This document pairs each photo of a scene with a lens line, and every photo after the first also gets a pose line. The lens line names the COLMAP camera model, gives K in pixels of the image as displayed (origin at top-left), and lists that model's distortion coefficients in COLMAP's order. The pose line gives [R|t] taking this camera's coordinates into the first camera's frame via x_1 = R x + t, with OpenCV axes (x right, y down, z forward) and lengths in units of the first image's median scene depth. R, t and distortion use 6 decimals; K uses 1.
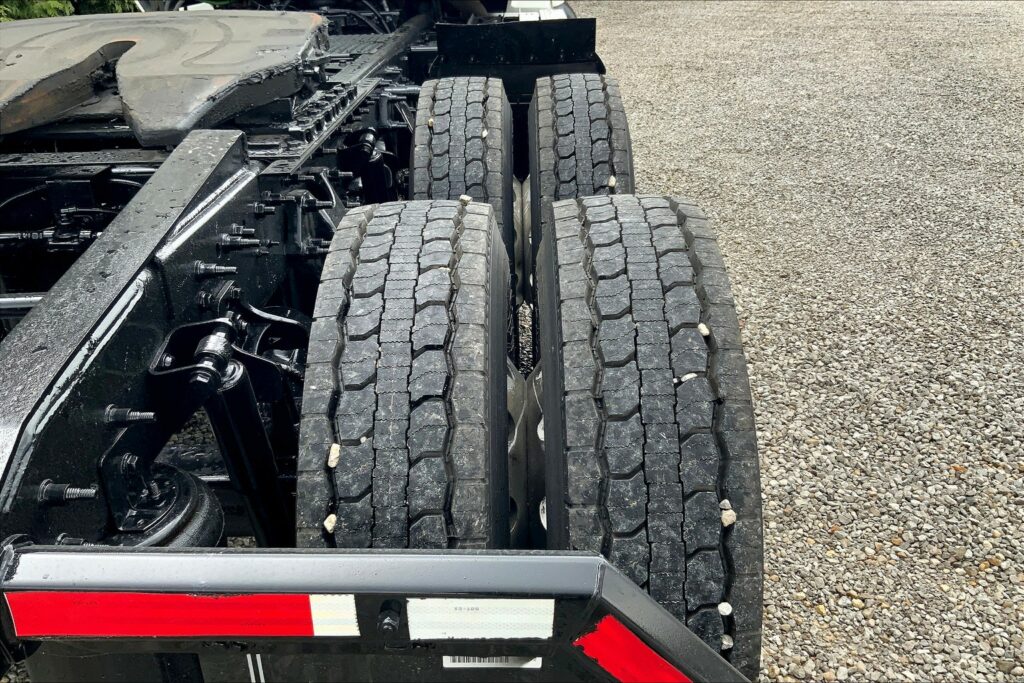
lens RADIAL K [[852.2, 0, 513.2], [0, 852.2, 339.9], [0, 0, 1]] dist [0.069826, -0.133084]
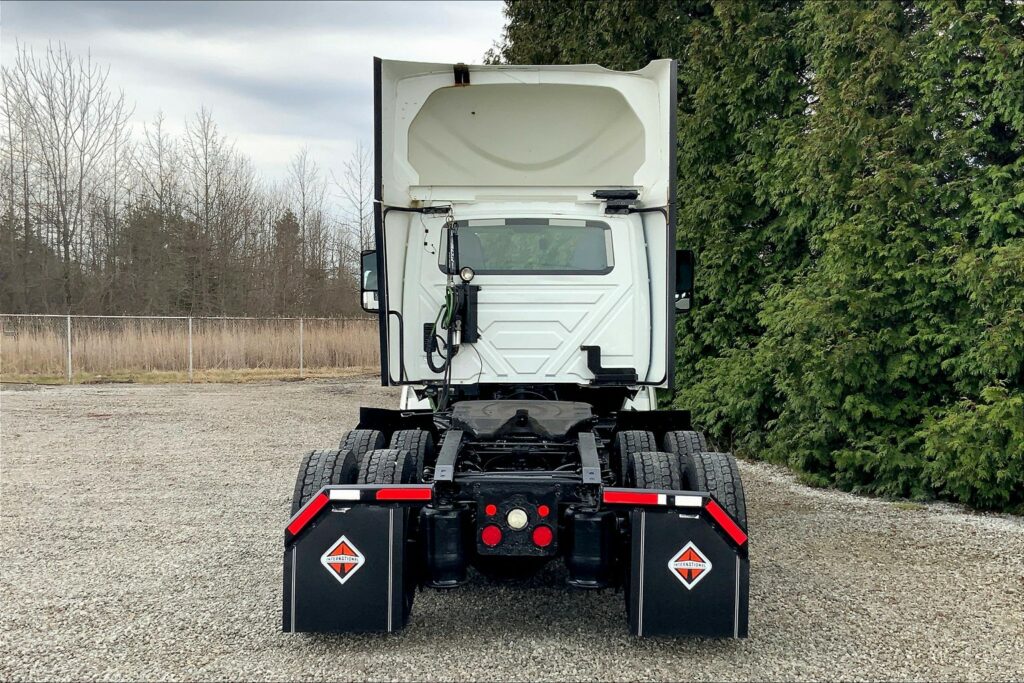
lens RADIAL K [[1140.9, 0, 514.9], [0, 1140.9, 343.7], [0, 0, 1]] dist [-0.017272, 0.000000]
pose [[0.998874, 0.044374, -0.016792, -1.088411], [-0.047323, 0.906516, -0.419512, 2.566528], [-0.003393, 0.419834, 0.907595, -6.201801]]
